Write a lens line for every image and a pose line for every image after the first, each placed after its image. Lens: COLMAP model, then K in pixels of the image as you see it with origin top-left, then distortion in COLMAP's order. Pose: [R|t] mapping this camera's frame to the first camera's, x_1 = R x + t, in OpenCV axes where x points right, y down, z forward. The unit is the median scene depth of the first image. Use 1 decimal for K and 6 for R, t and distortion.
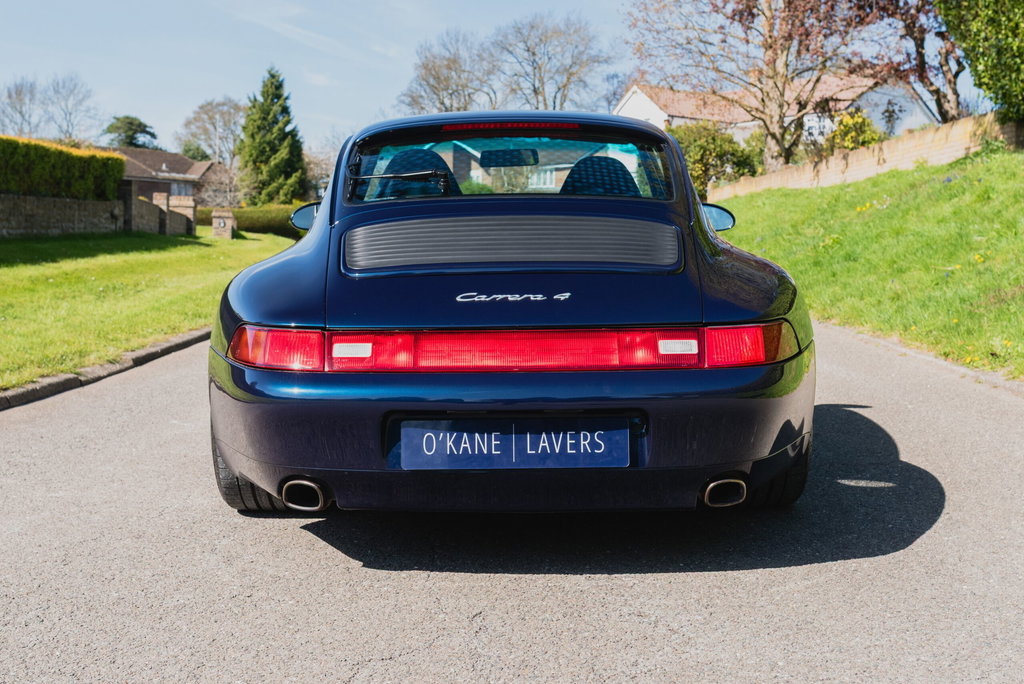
lens RADIAL K [[1288.0, 0, 512.0], [0, 1288.0, 363.4], [0, 0, 1]] dist [0.003587, -0.008153]
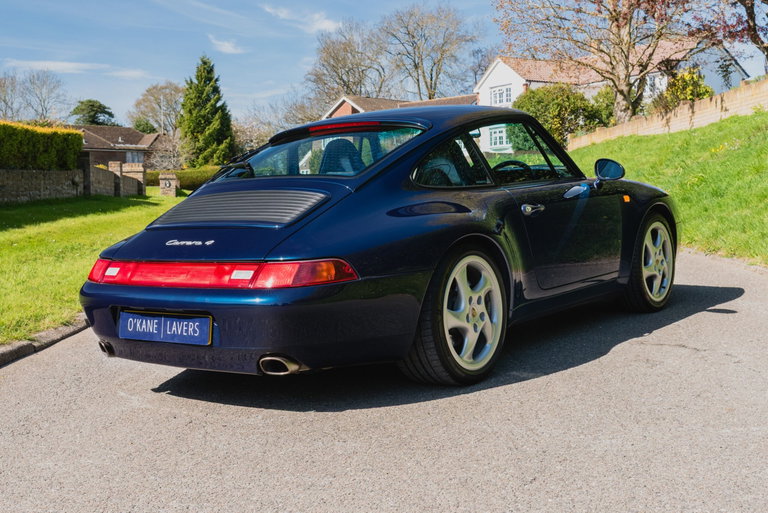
lens RADIAL K [[1002.0, 0, 384.0], [0, 1002.0, 256.5], [0, 0, 1]] dist [0.000367, -0.001230]
pose [[0.999099, -0.040492, -0.012677, -0.012803], [0.040175, 0.998897, -0.024308, -0.009534], [0.013647, 0.023777, 0.999624, 0.063428]]
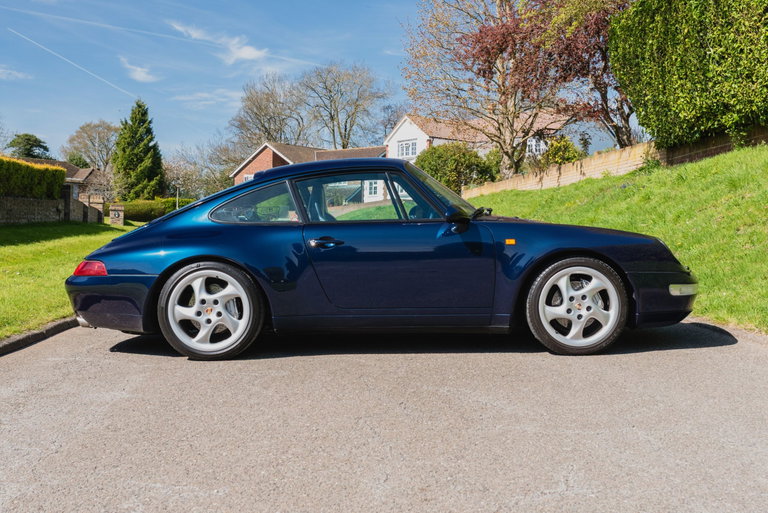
lens RADIAL K [[1002.0, 0, 384.0], [0, 1002.0, 256.5], [0, 0, 1]] dist [0.000367, -0.001230]
pose [[0.996464, -0.005104, 0.083865, -0.028021], [0.010512, 0.997884, -0.064169, 0.008699], [-0.083360, 0.064824, 0.994409, -0.094888]]
